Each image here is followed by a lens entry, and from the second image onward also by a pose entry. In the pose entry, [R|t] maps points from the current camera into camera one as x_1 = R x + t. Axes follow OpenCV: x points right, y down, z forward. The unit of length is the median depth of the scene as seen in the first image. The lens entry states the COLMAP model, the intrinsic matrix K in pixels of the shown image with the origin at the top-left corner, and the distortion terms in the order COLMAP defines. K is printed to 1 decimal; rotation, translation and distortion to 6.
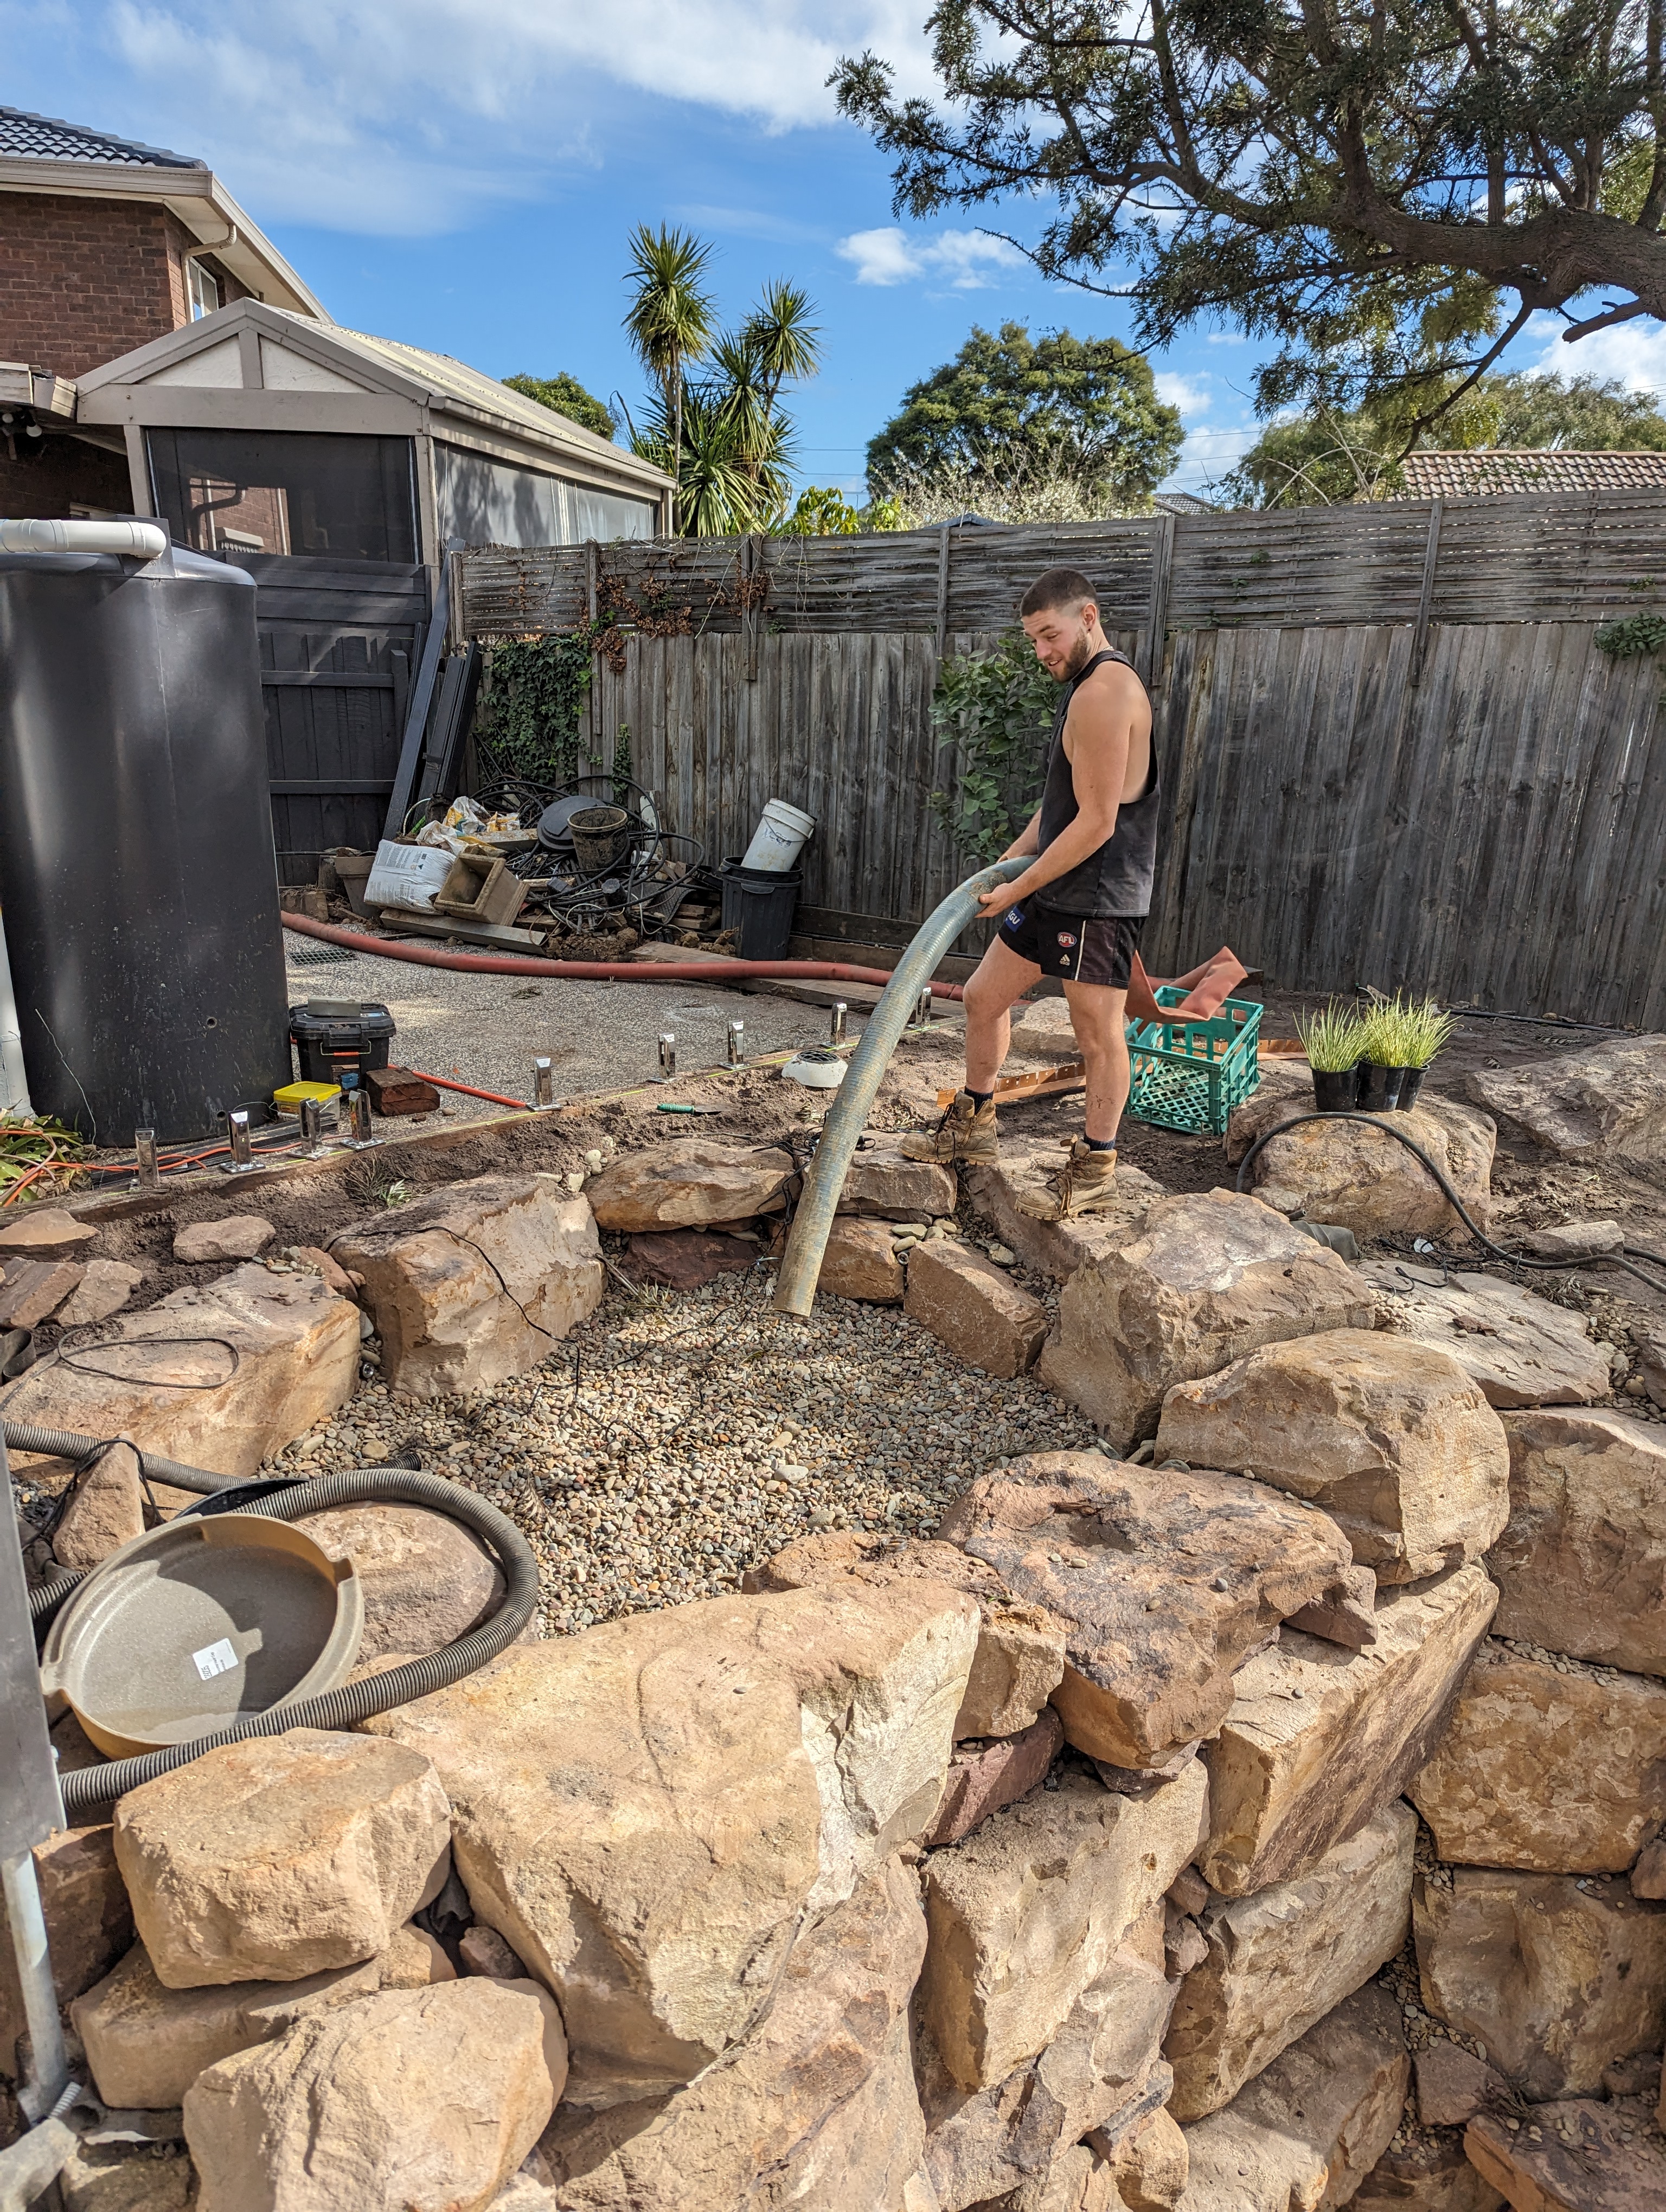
lens RADIAL K [[1533.2, 0, 833.0], [0, 1533.2, 1106.0], [0, 0, 1]] dist [0.080540, -0.079299]
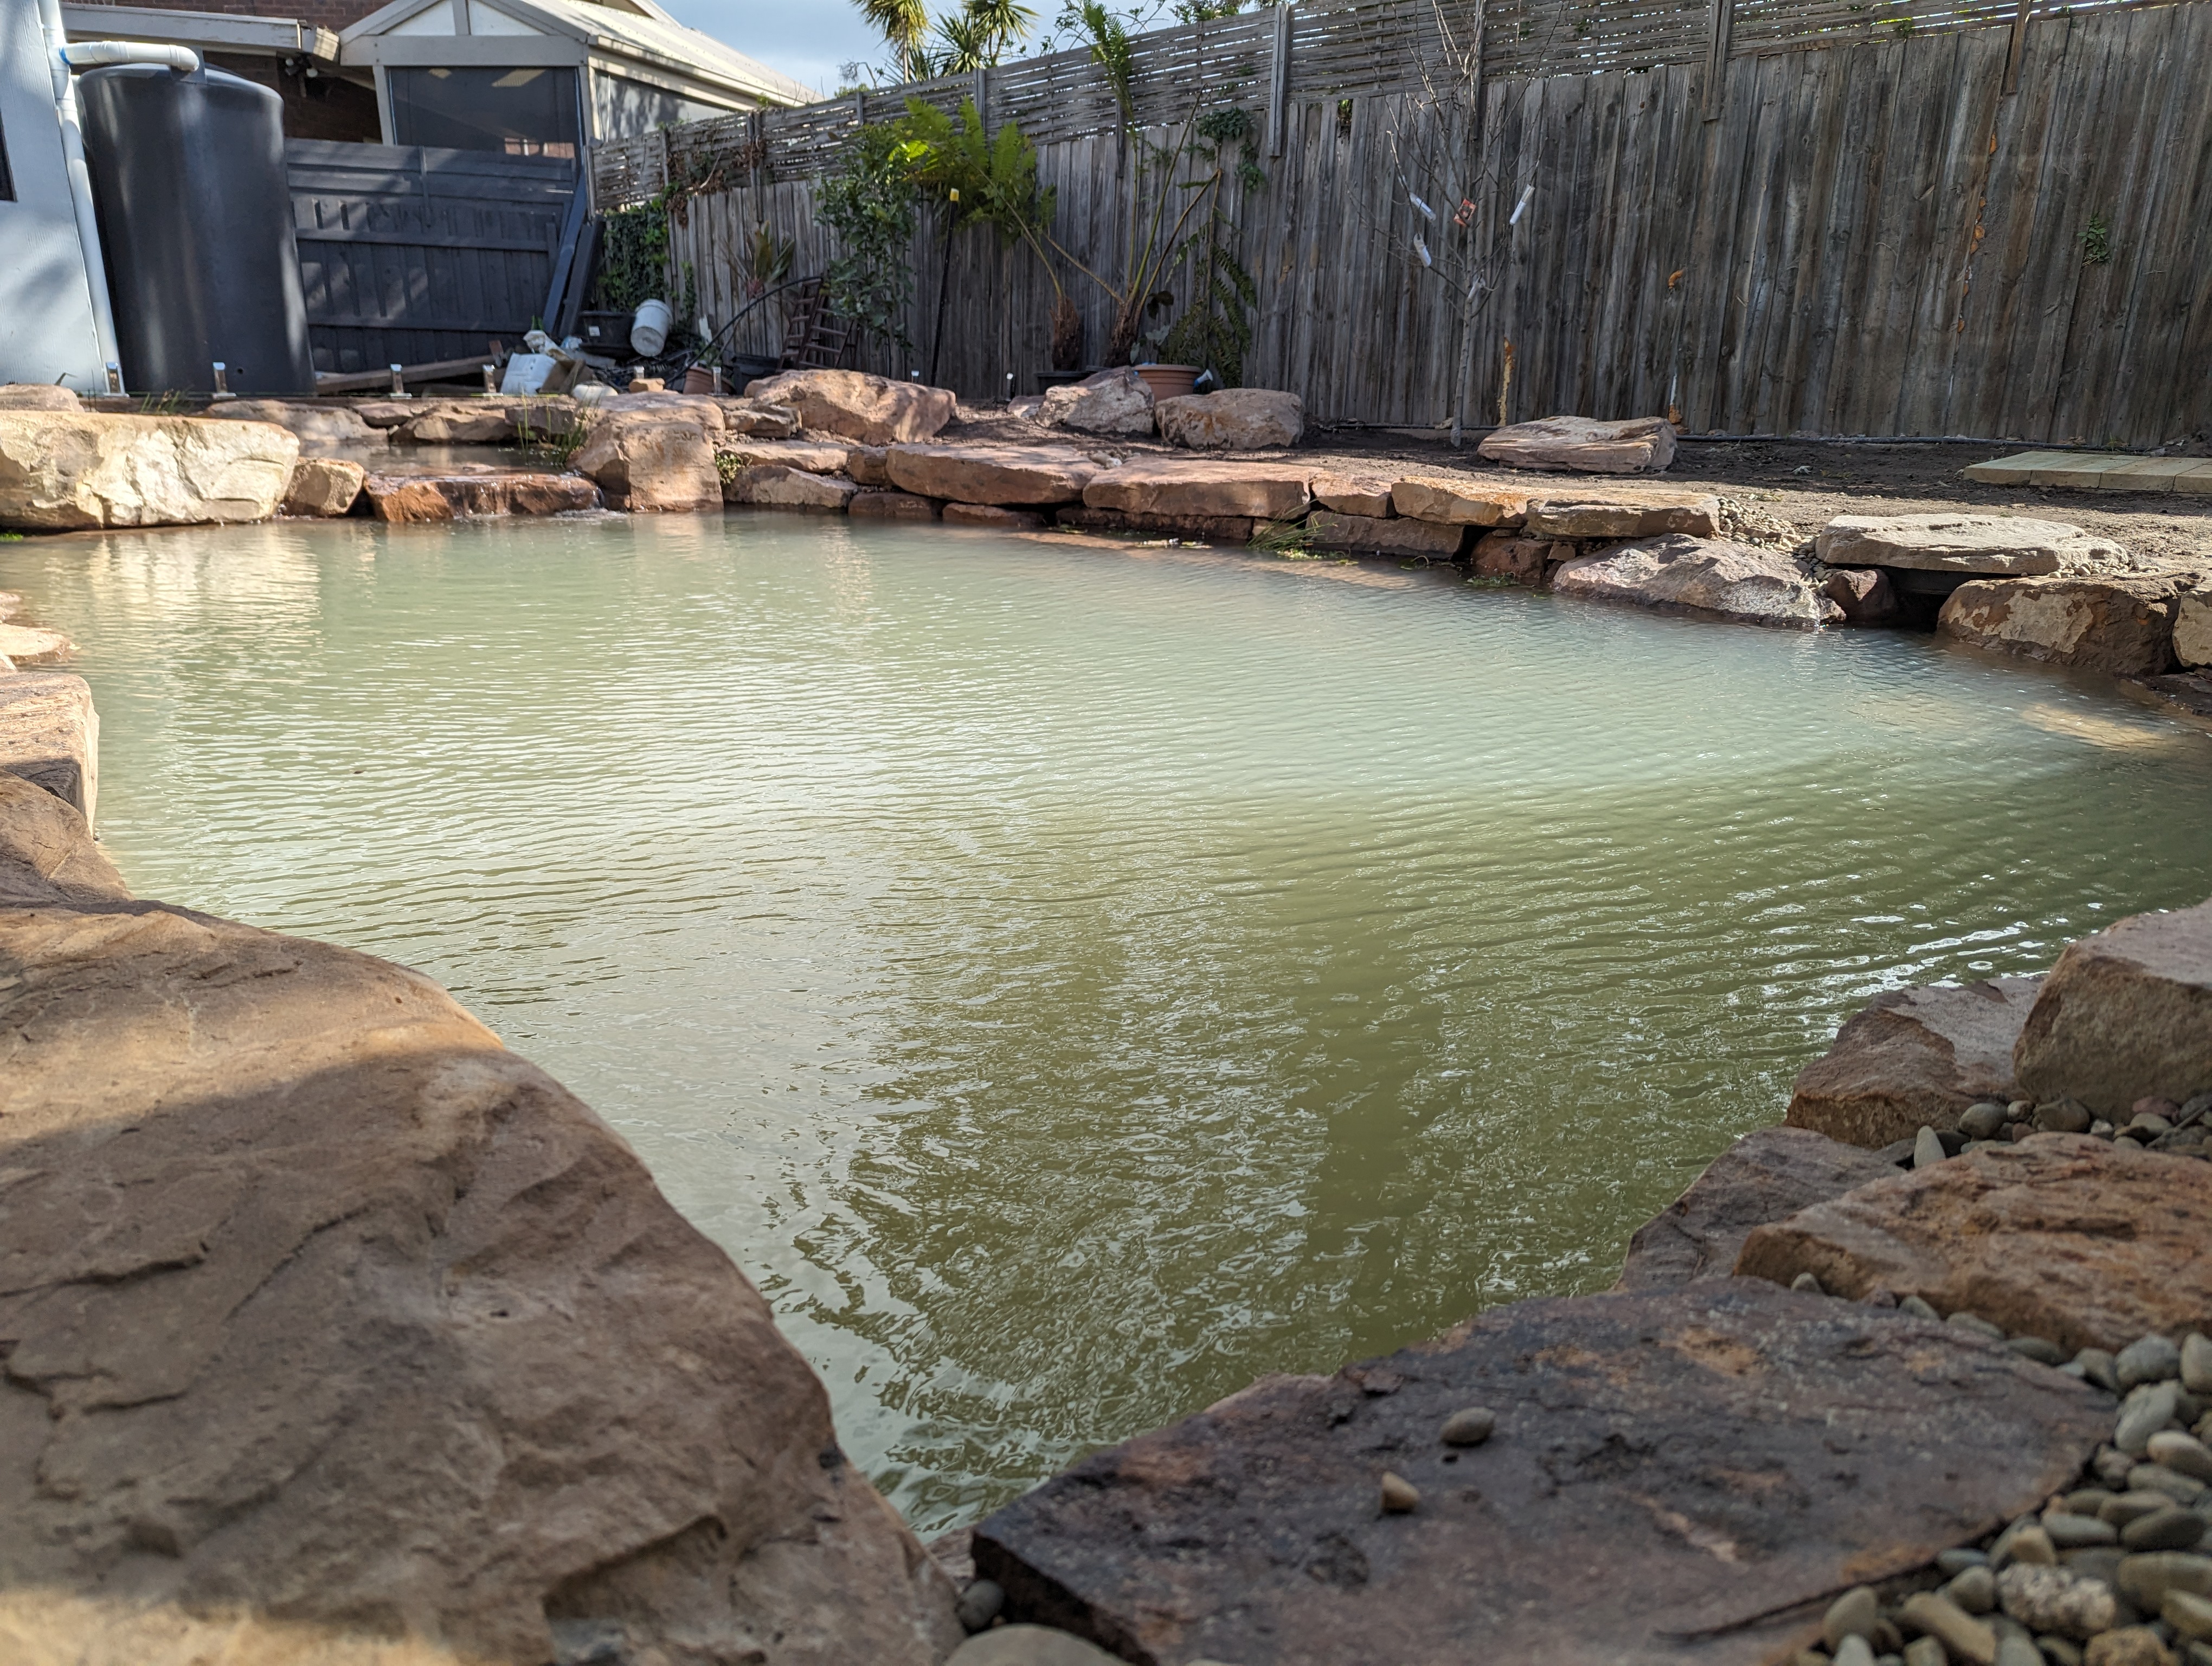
lens RADIAL K [[1533.2, 0, 1106.0], [0, 1533.2, 833.0], [0, 0, 1]] dist [0.080540, -0.079299]
pose [[0.988887, 0.030447, -0.145520, 0.433315], [-0.031406, 0.999497, -0.004298, 0.238480], [0.145316, 0.008821, 0.989346, -0.273114]]
